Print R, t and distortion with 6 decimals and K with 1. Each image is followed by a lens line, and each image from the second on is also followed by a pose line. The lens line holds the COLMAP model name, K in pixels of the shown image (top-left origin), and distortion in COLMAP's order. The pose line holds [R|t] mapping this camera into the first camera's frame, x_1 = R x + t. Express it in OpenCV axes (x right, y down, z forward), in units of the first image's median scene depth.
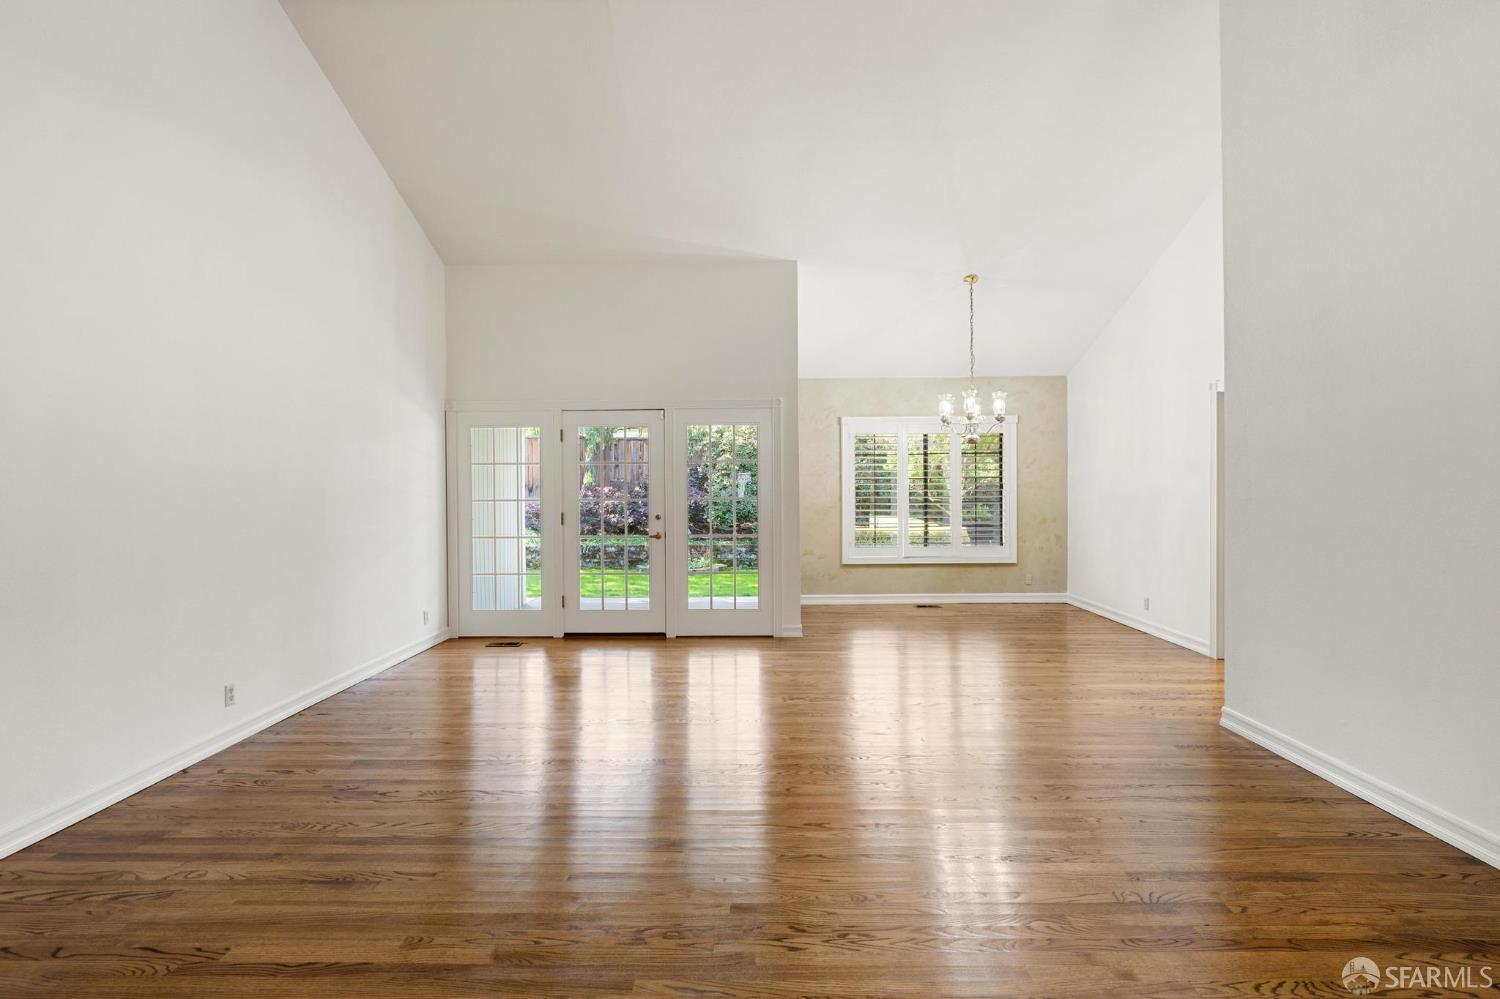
lens RADIAL K [[679.1, 0, 747.4], [0, 679.1, 491.8], [0, 0, 1]] dist [-0.002750, 0.001056]
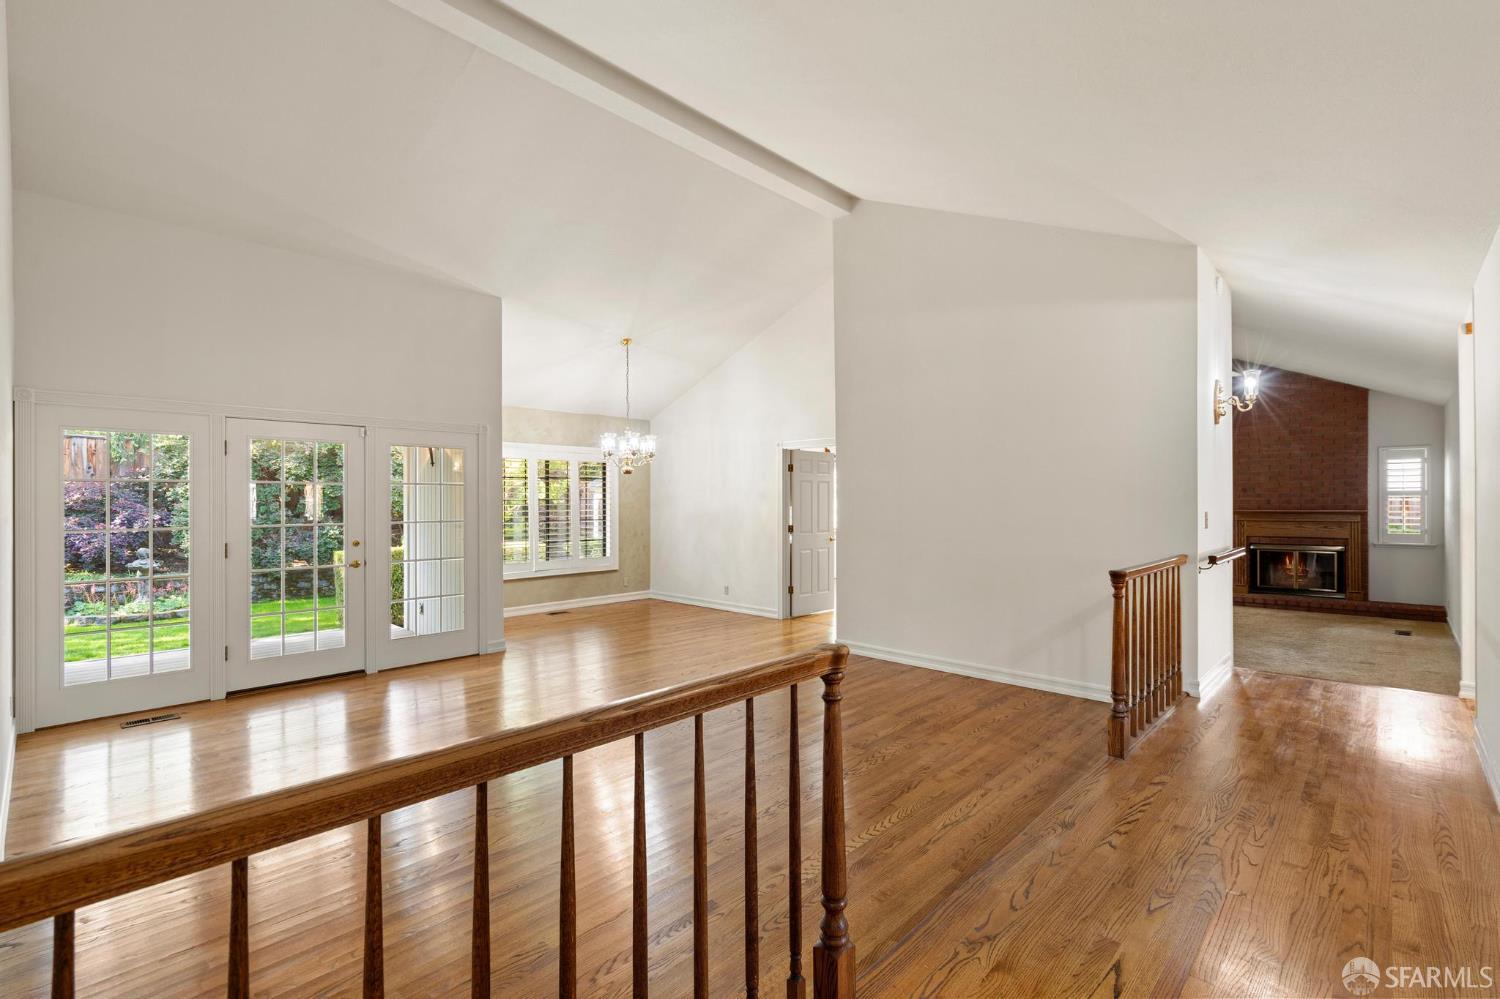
lens RADIAL K [[680.1, 0, 749.7], [0, 680.1, 503.4], [0, 0, 1]] dist [-0.000679, 0.000955]
pose [[0.677022, 0.002007, 0.735960, -0.344359], [-0.000727, 0.999998, -0.002059, -0.011862], [-0.735962, 0.000859, 0.677022, -0.004344]]
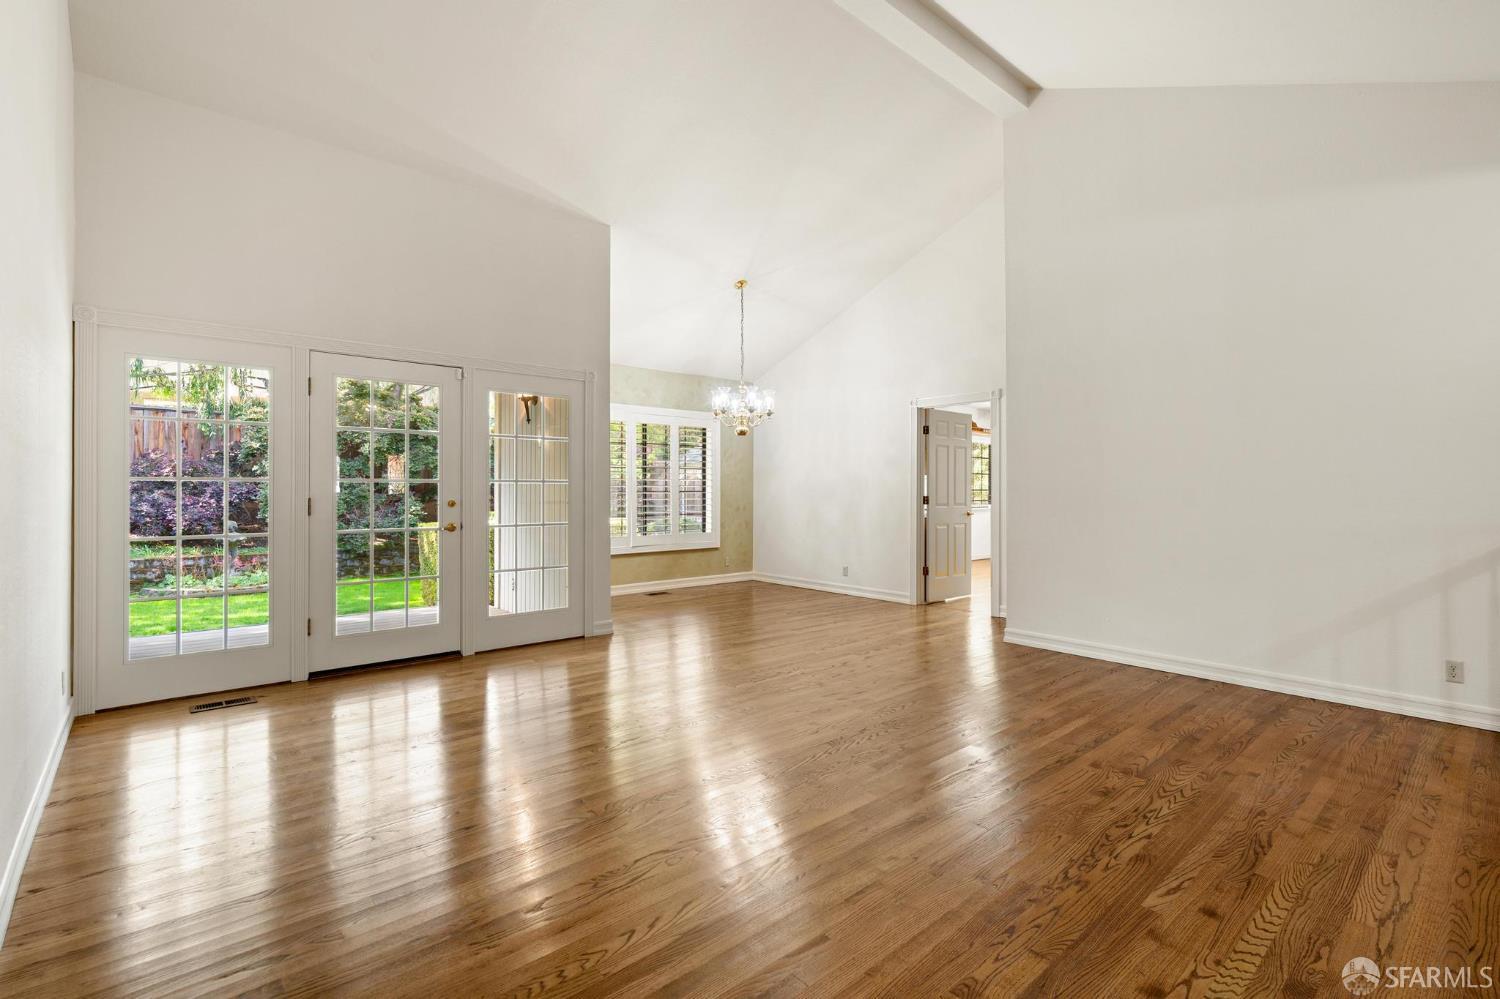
lens RADIAL K [[686.7, 0, 747.3], [0, 686.7, 492.5], [0, 0, 1]] dist [-0.000014, 0.001007]
pose [[0.740798, 0.005981, 0.671701, -0.317363], [-0.005050, 0.999982, -0.003334, 0.019522], [-0.671709, -0.000922, 0.740815, 0.144580]]
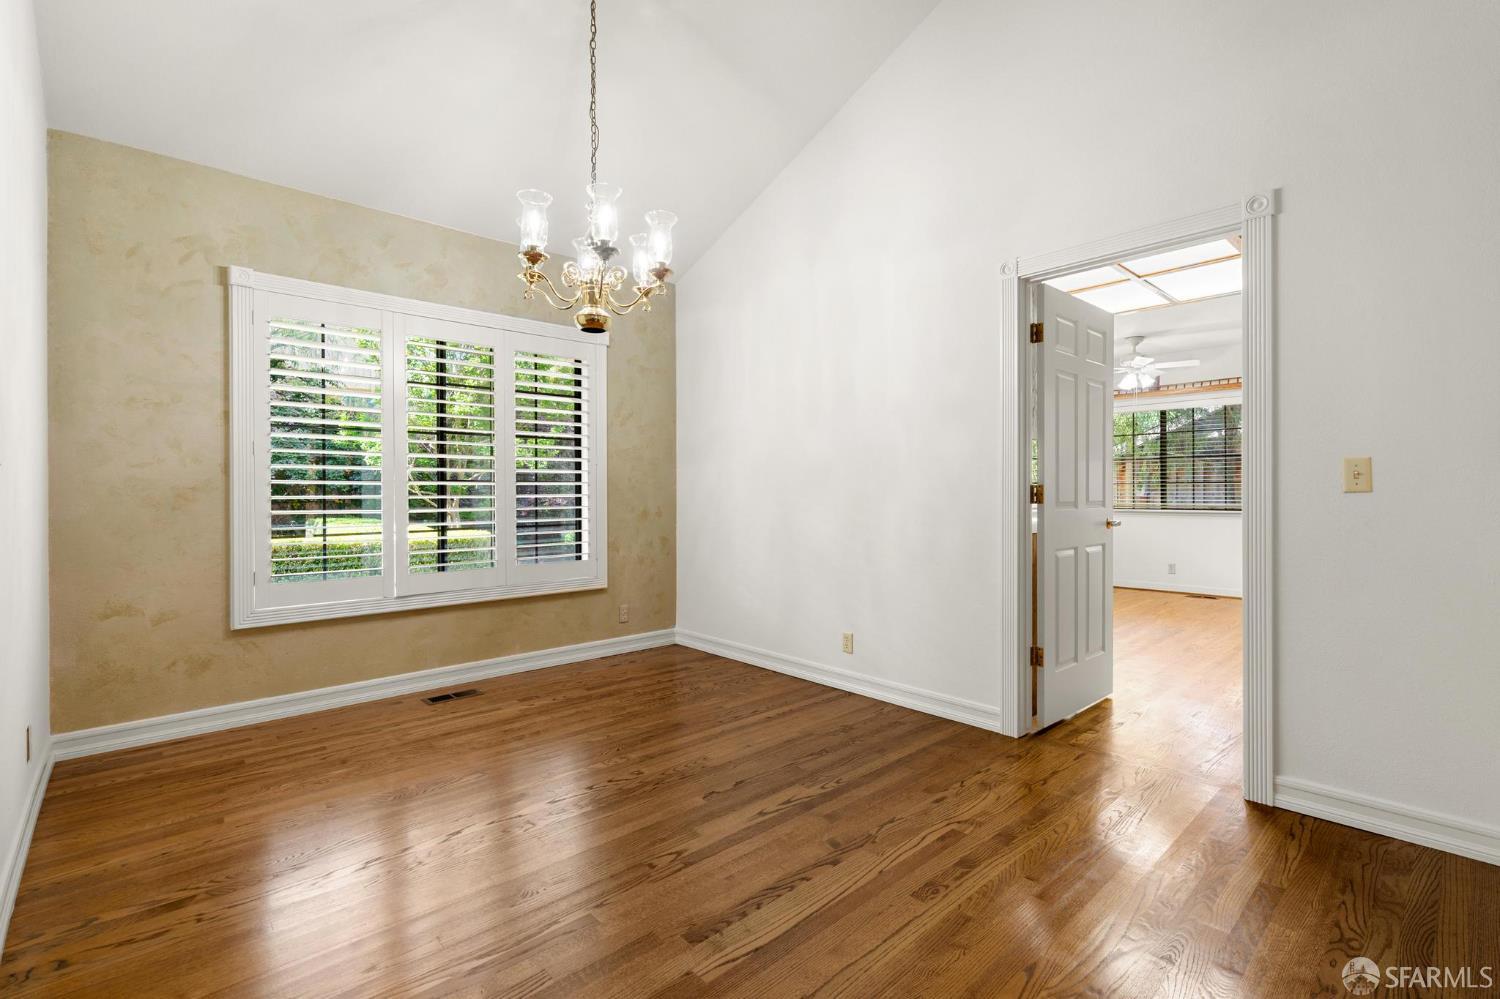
lens RADIAL K [[686.0, 0, 750.0], [0, 686.0, 499.5], [0, 0, 1]] dist [-0.002623, -0.000067]
pose [[0.723985, -0.001318, 0.689815, 0.082040], [-0.000936, 0.999995, 0.002892, 0.027805], [-0.689815, -0.002739, 0.723980, 0.492006]]
